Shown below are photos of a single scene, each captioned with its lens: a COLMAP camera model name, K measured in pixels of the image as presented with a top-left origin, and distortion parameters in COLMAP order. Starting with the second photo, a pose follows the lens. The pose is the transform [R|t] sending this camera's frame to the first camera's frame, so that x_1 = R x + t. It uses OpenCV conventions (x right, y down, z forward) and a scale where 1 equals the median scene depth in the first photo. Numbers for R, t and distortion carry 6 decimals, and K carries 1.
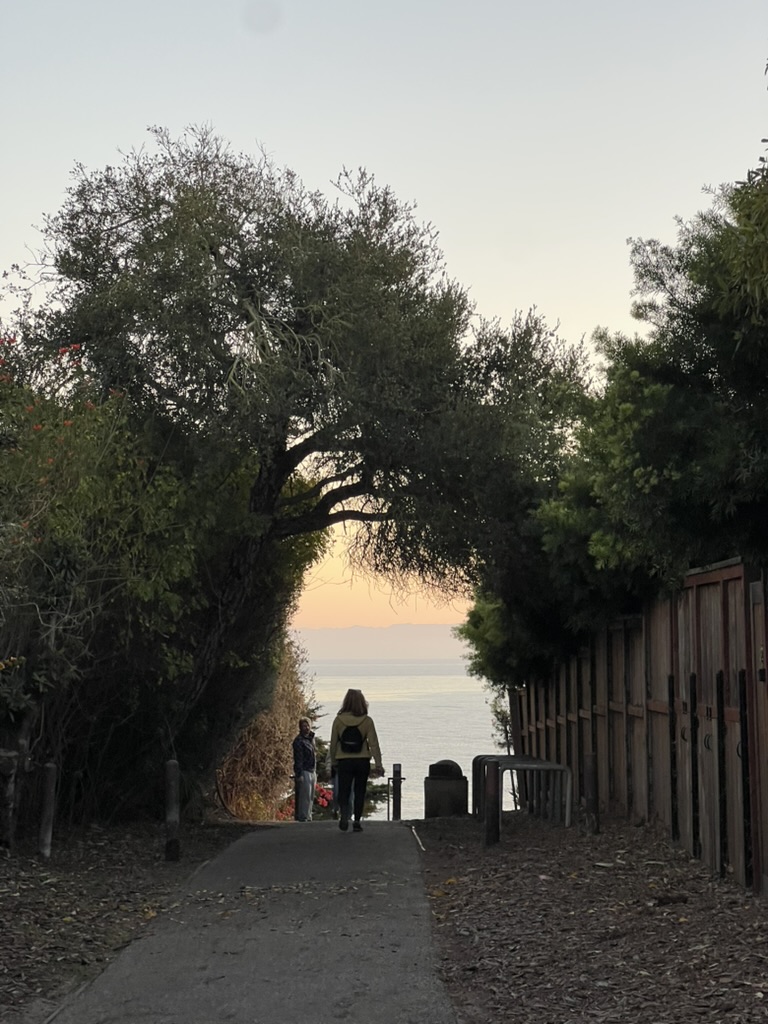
lens RADIAL K [[2294.7, 0, 384.0], [0, 2294.7, 512.0], [0, 0, 1]] dist [-0.035484, 0.324125]
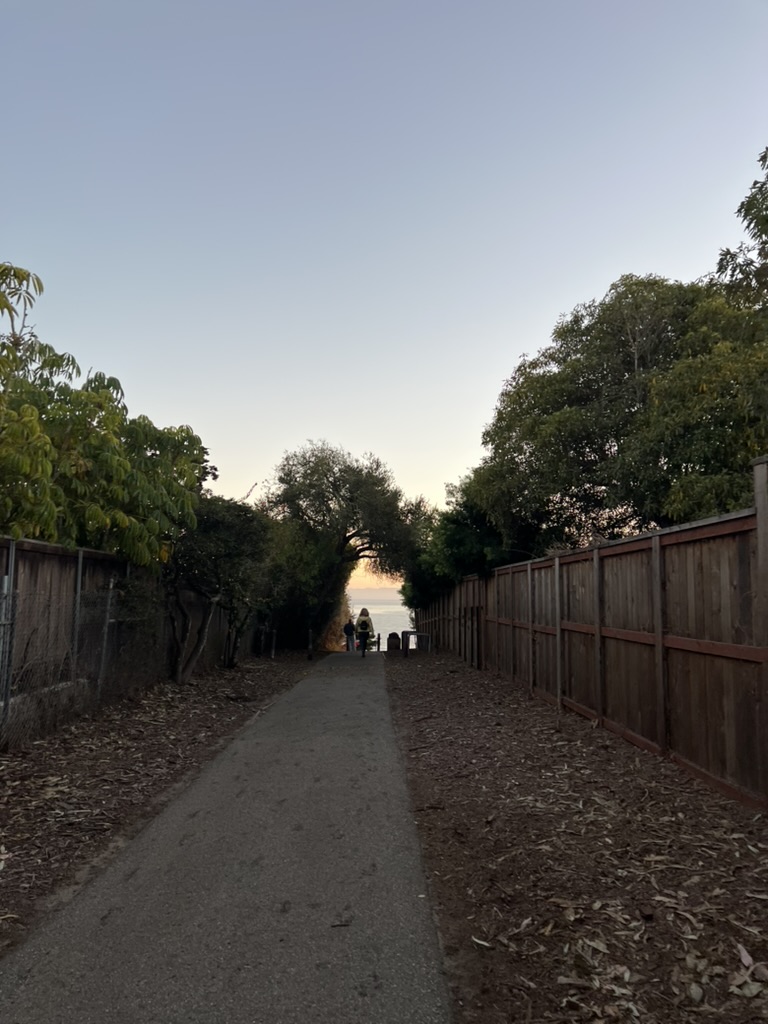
lens RADIAL K [[763.9, 0, 373.3], [0, 763.9, 509.6], [0, 0, 1]] dist [0.110958, -0.165196]
pose [[0.999824, 0.017485, -0.006770, 0.003221], [-0.017817, 0.998451, -0.052706, -0.008499], [0.005838, 0.052818, 0.998587, -0.108936]]
